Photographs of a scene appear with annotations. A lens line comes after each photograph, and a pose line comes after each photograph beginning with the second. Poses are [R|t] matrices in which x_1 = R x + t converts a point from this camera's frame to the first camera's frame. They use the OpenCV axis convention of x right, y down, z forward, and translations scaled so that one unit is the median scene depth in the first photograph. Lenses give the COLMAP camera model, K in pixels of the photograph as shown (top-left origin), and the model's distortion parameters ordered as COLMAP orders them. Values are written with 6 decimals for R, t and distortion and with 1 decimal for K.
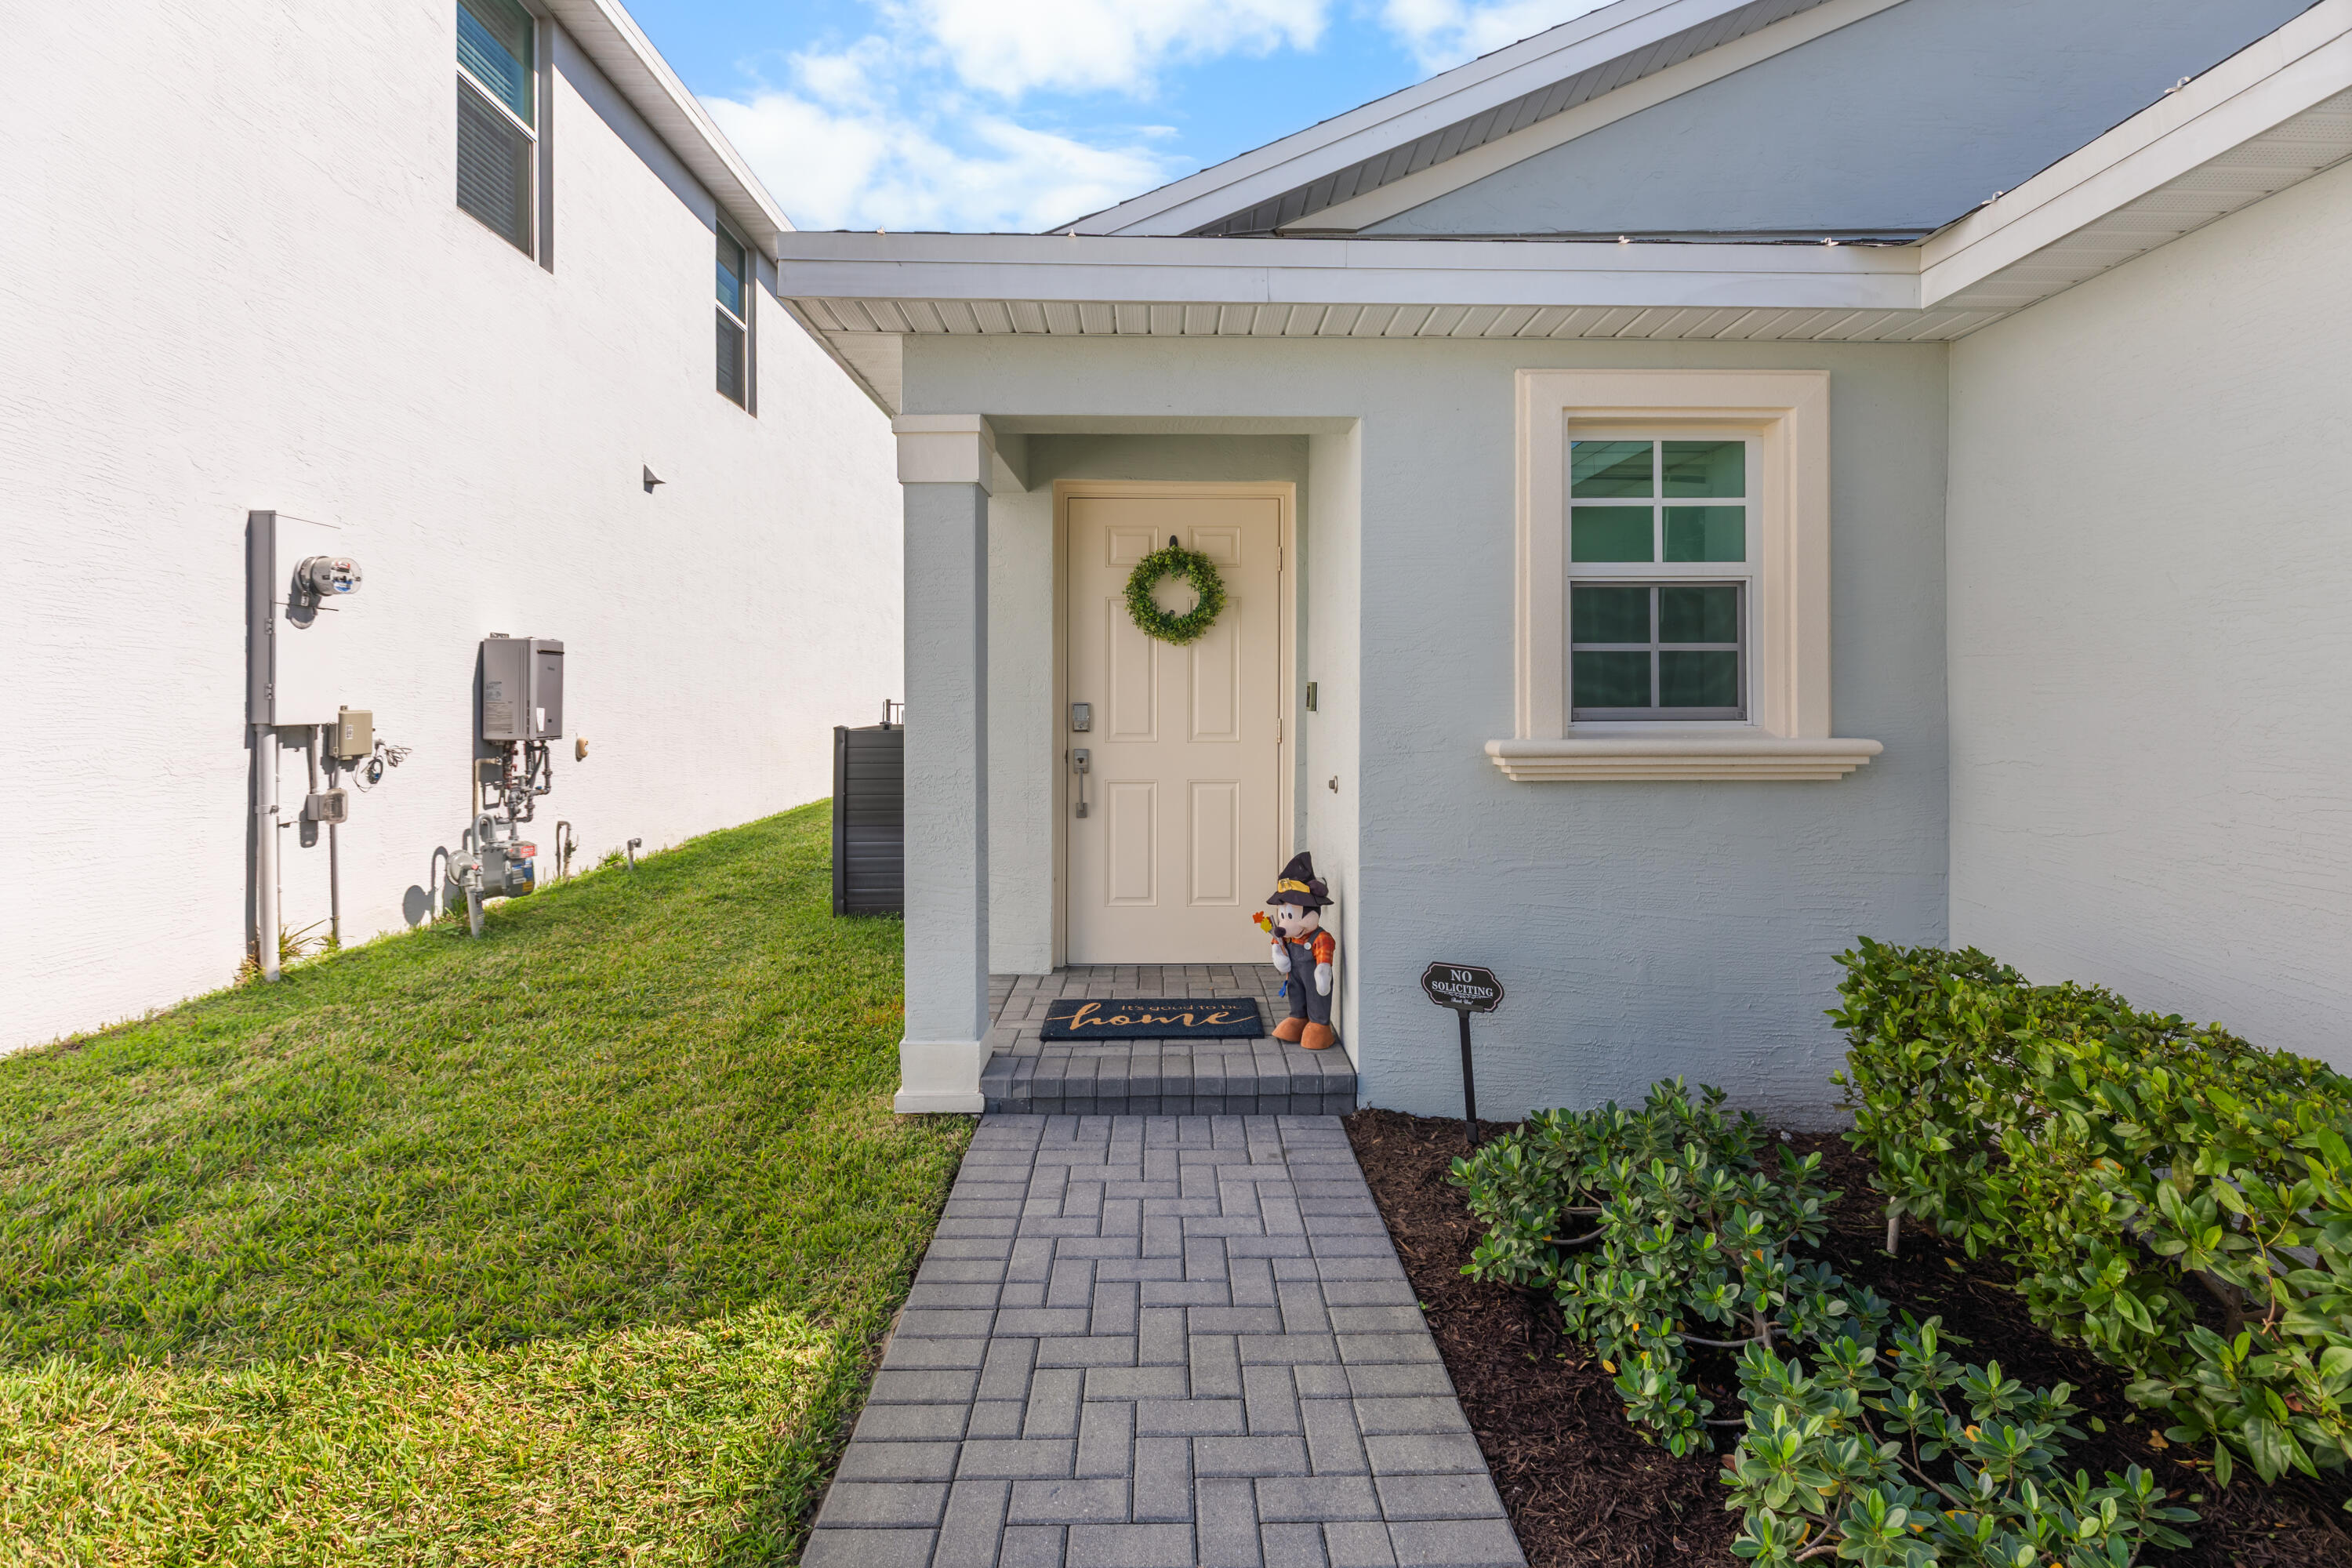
lens RADIAL K [[1101.1, 0, 1172.7], [0, 1101.1, 694.5], [0, 0, 1]] dist [0.009582, -0.003495]
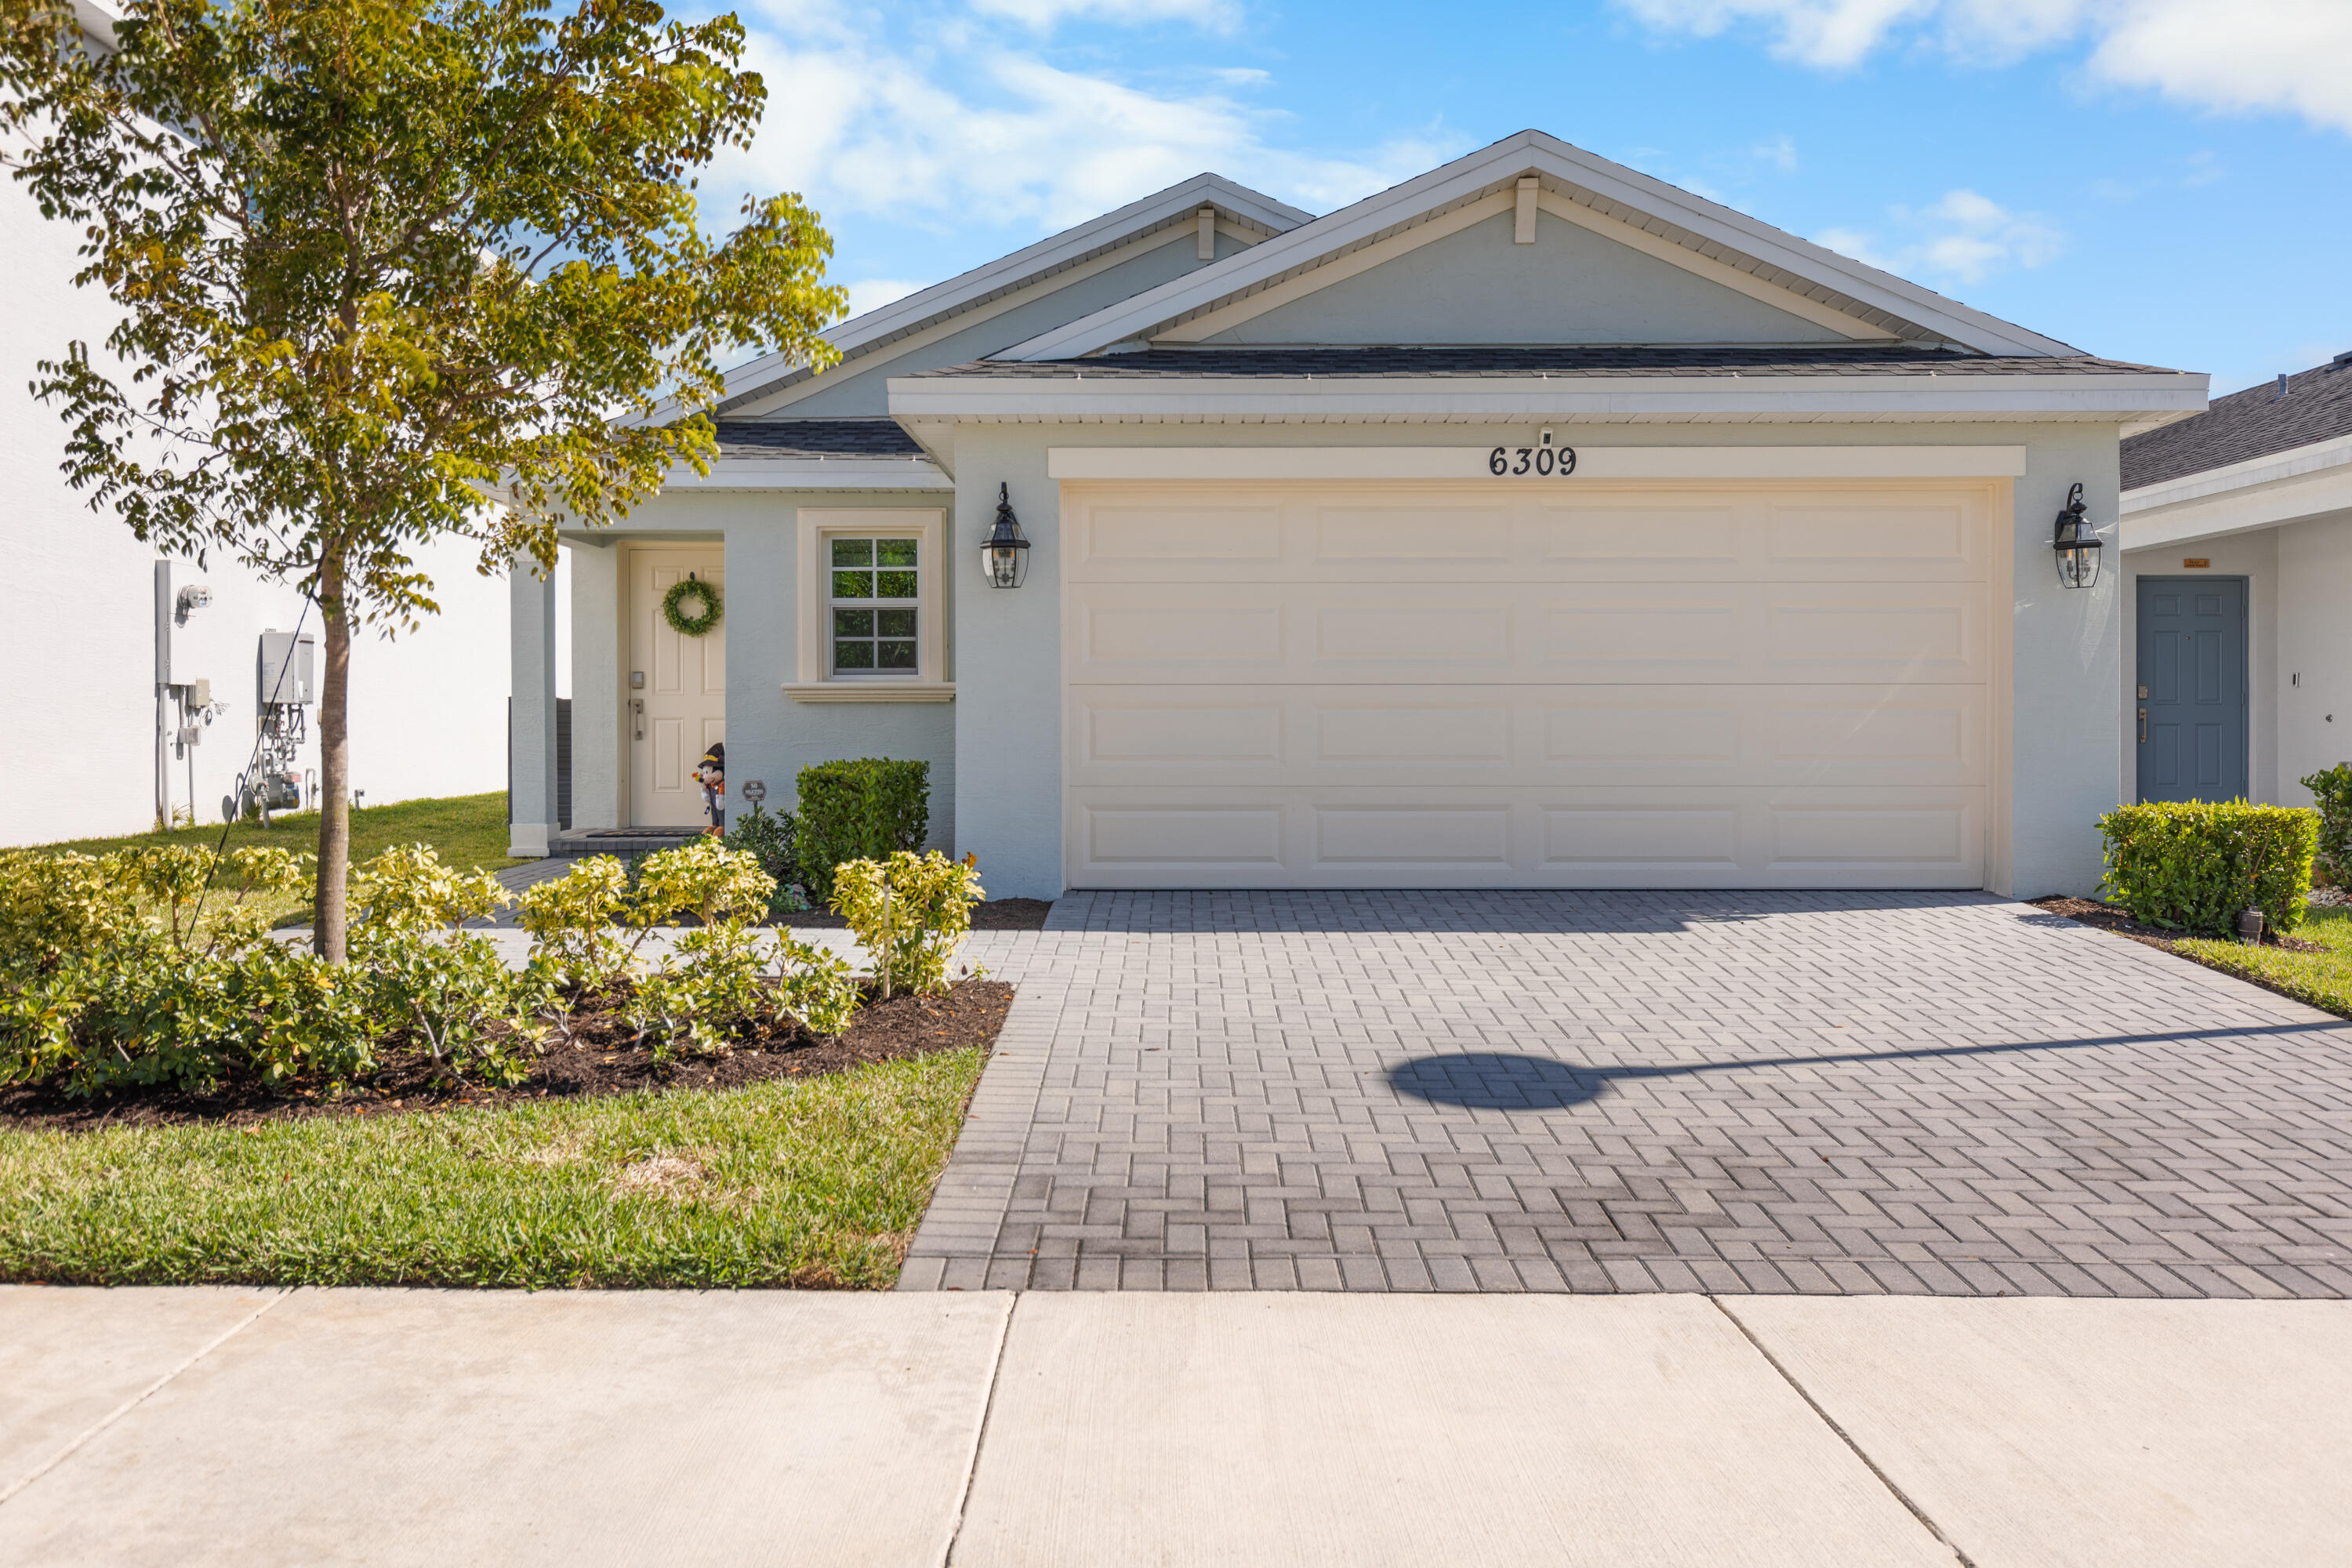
lens RADIAL K [[1913.0, 0, 1175.3], [0, 1913.0, 734.0], [0, 0, 1]] dist [-0.000630, 0.008162]
pose [[0.999867, 0.000567, -0.016305, 0.790790], [-0.000399, 0.999946, 0.010343, 0.072895], [0.016310, -0.010335, 0.999814, -1.925507]]
